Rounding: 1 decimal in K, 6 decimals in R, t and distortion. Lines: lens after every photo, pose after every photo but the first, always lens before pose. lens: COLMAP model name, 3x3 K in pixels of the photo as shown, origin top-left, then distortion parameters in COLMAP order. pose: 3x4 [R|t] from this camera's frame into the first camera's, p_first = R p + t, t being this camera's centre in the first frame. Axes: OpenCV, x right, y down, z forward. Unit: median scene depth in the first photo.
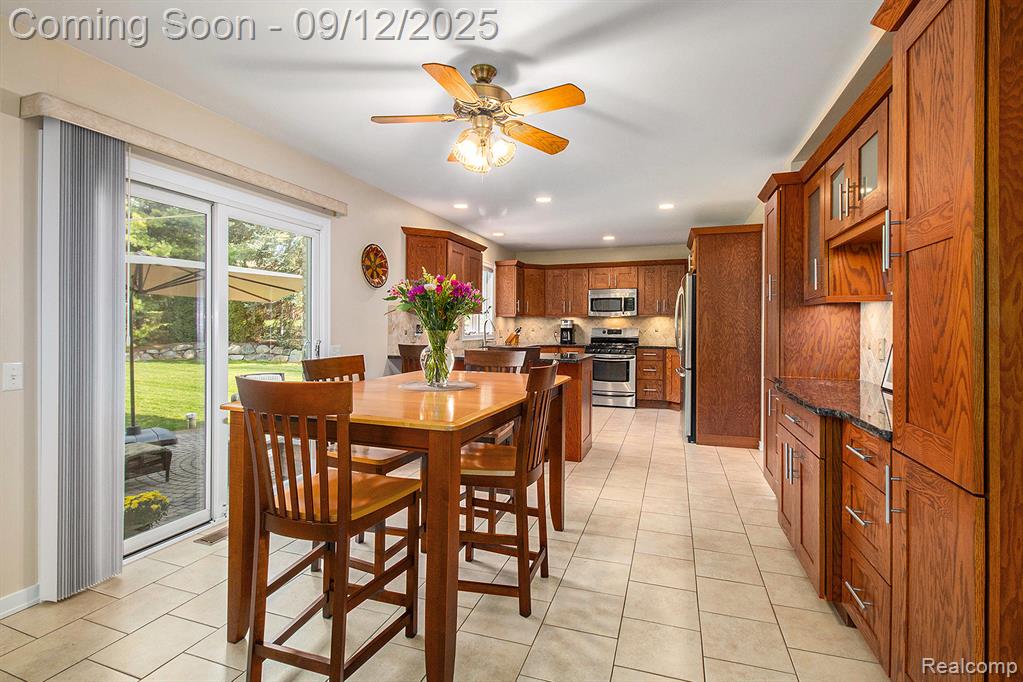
lens RADIAL K [[488.7, 0, 505.0], [0, 488.7, 317.3], [0, 0, 1]] dist [-0.001689, -0.000853]
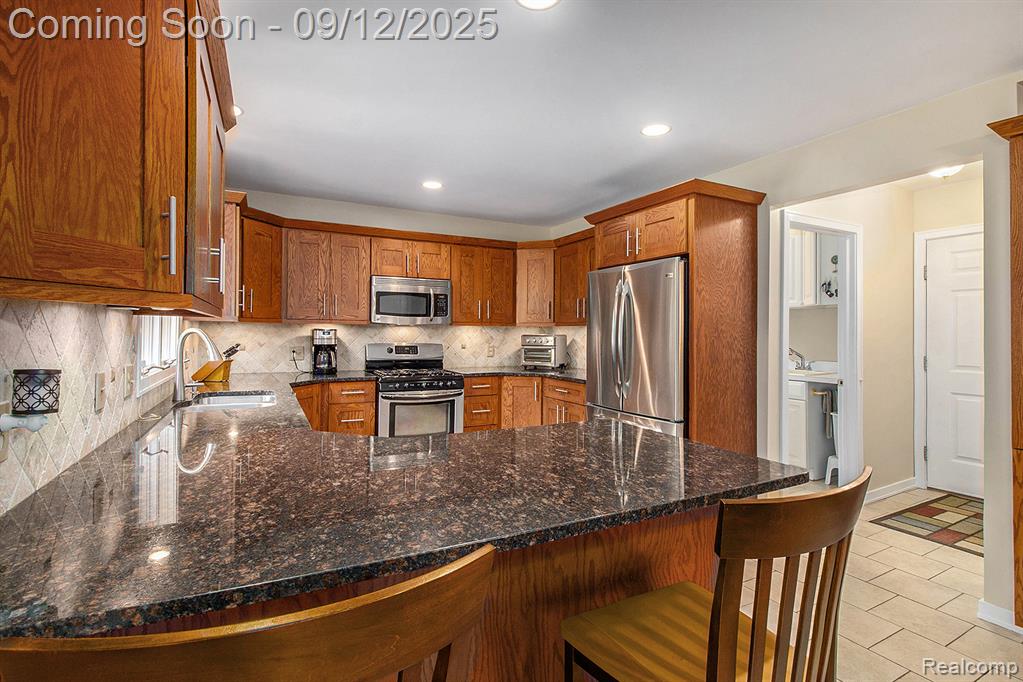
lens RADIAL K [[488.7, 0, 505.0], [0, 488.7, 317.3], [0, 0, 1]] dist [-0.001689, -0.000853]
pose [[0.674602, 0.025004, 0.737758, -0.138806], [-0.022021, 0.999663, -0.013744, -0.004445], [-0.737853, -0.006975, 0.674925, 0.522048]]
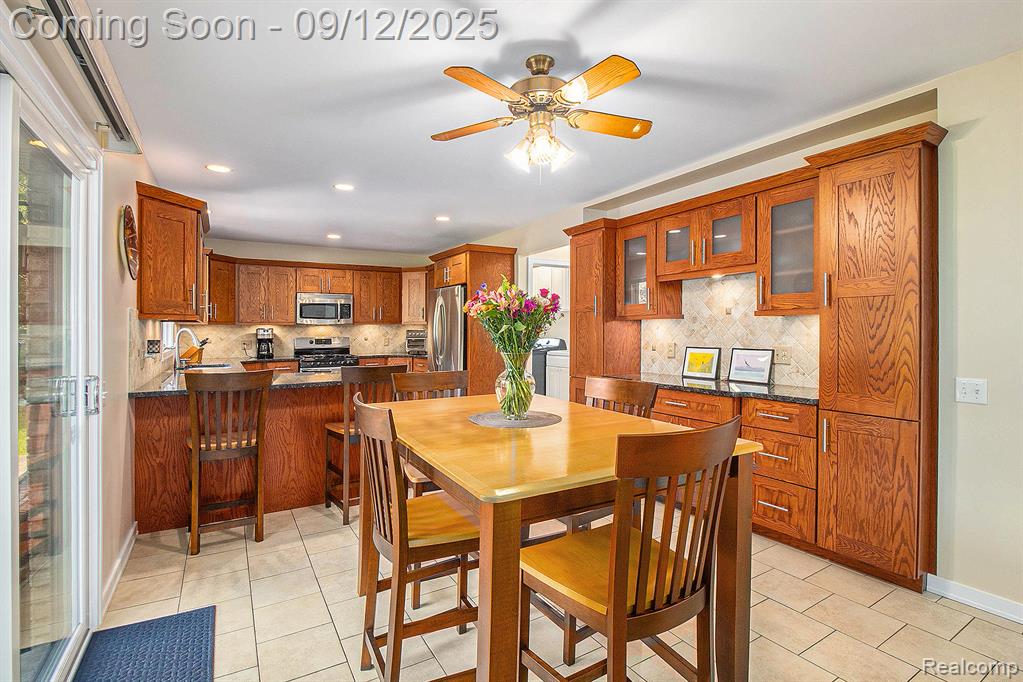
lens RADIAL K [[497.5, 0, 516.1], [0, 497.5, 308.5], [0, 0, 1]] dist [-0.000103, -0.000268]
pose [[0.617366, 0.025528, 0.786262, -0.279844], [-0.005639, 0.999591, -0.028026, -0.007102], [-0.786656, 0.012868, 0.617258, 0.167098]]
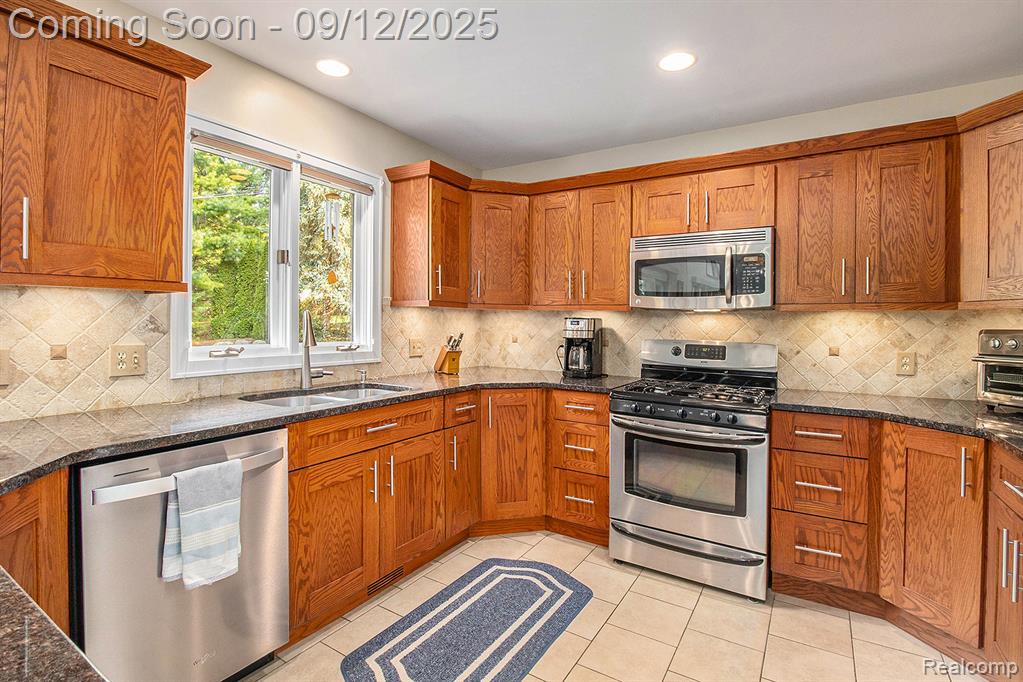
lens RADIAL K [[497.5, 0, 516.1], [0, 497.5, 308.5], [0, 0, 1]] dist [-0.000103, -0.000268]
pose [[0.979343, 0.006488, -0.202101, 0.163760], [-0.008256, 0.999935, -0.007906, 0.001550], [0.202037, 0.009411, 0.979333, 0.618963]]
